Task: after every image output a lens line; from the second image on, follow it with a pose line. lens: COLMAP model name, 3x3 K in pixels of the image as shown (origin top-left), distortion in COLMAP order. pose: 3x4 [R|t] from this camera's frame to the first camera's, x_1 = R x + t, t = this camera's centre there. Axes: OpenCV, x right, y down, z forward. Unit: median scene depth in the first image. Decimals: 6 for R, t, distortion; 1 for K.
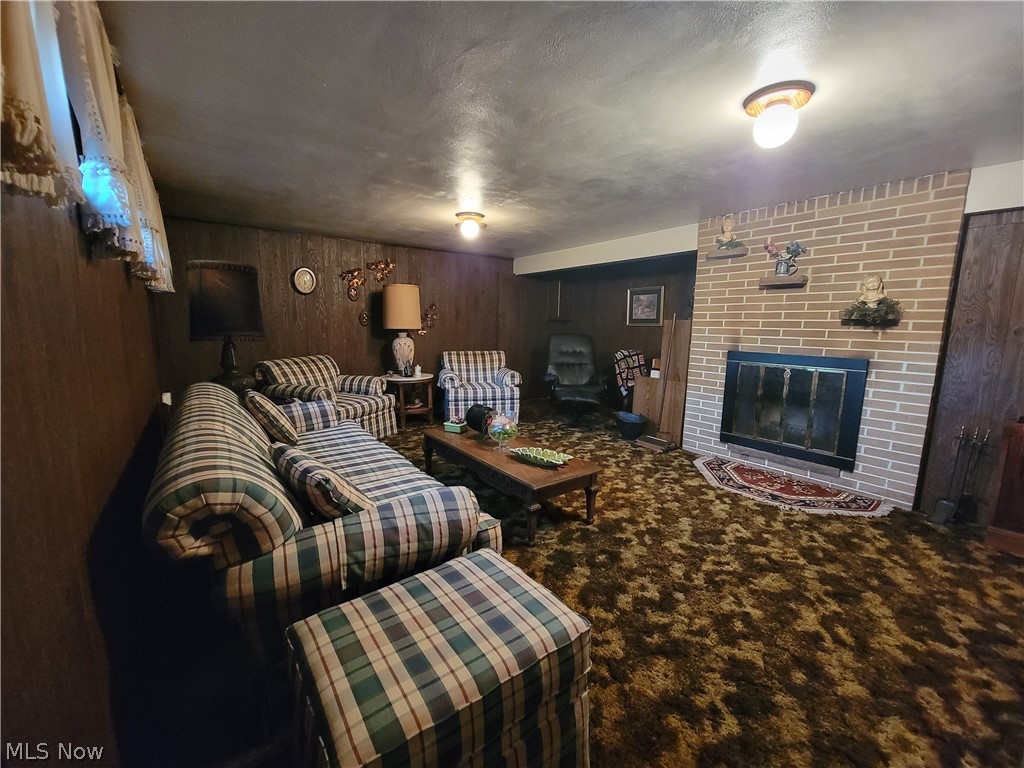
lens RADIAL K [[417.3, 0, 511.4], [0, 417.3, 387.1], [0, 0, 1]] dist [-0.000288, -0.000779]
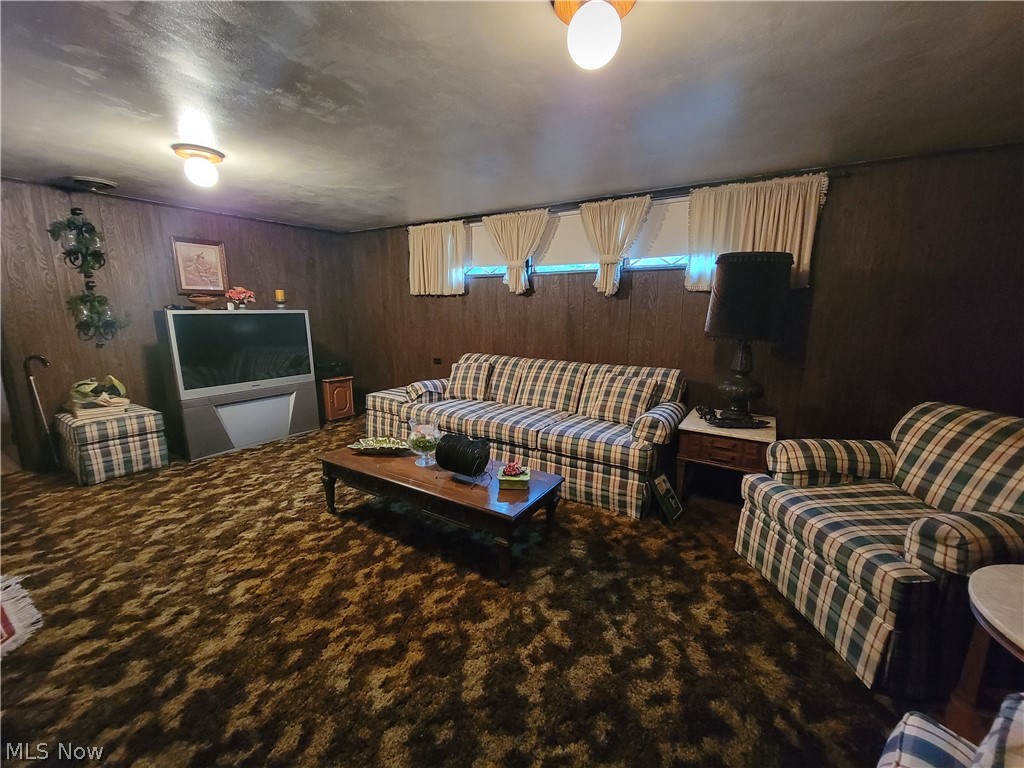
lens RADIAL K [[401.2, 0, 512.0], [0, 401.2, 384.0], [0, 0, 1]] dist [0.000182, -0.000237]
pose [[-0.927813, 0.054528, -0.369040, 0.099103], [-0.073898, 0.942790, 0.325093, -0.262206], [0.365654, 0.328897, -0.870703, 1.557218]]
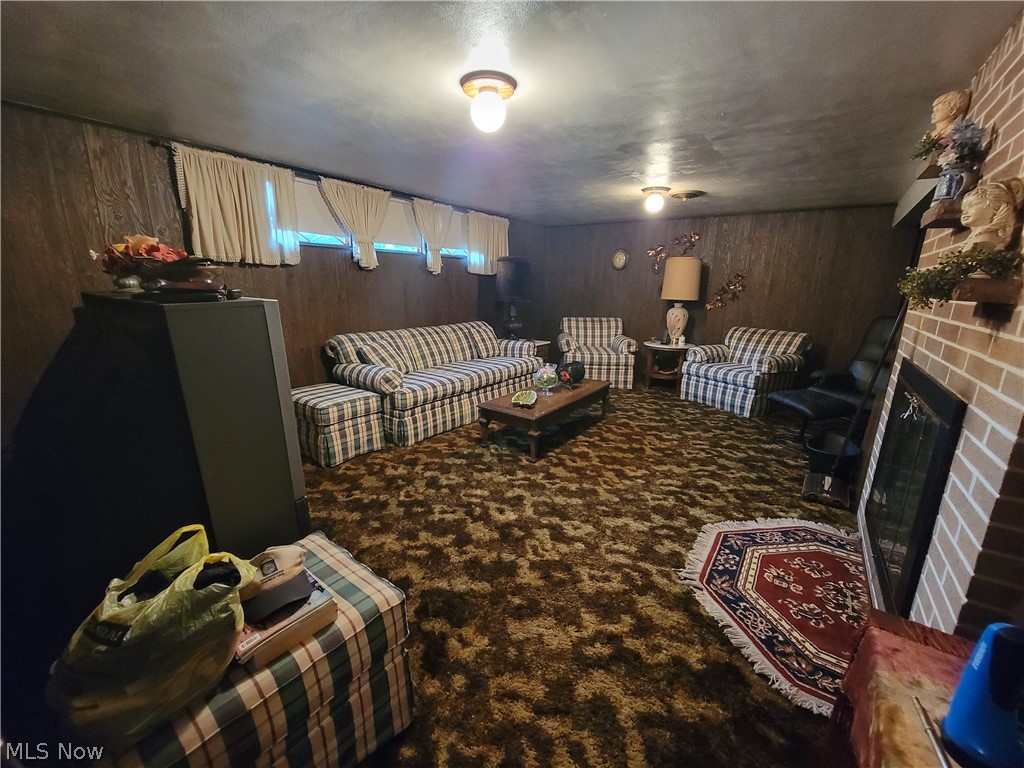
lens RADIAL K [[421.2, 0, 499.5], [0, 421.2, 374.3], [0, 0, 1]] dist [0.000478, -0.000152]
pose [[0.288616, 0.191865, -0.938024, 1.002461], [-0.160359, 0.975563, 0.150203, -0.067102], [0.943920, 0.107070, 0.312330, 0.413508]]
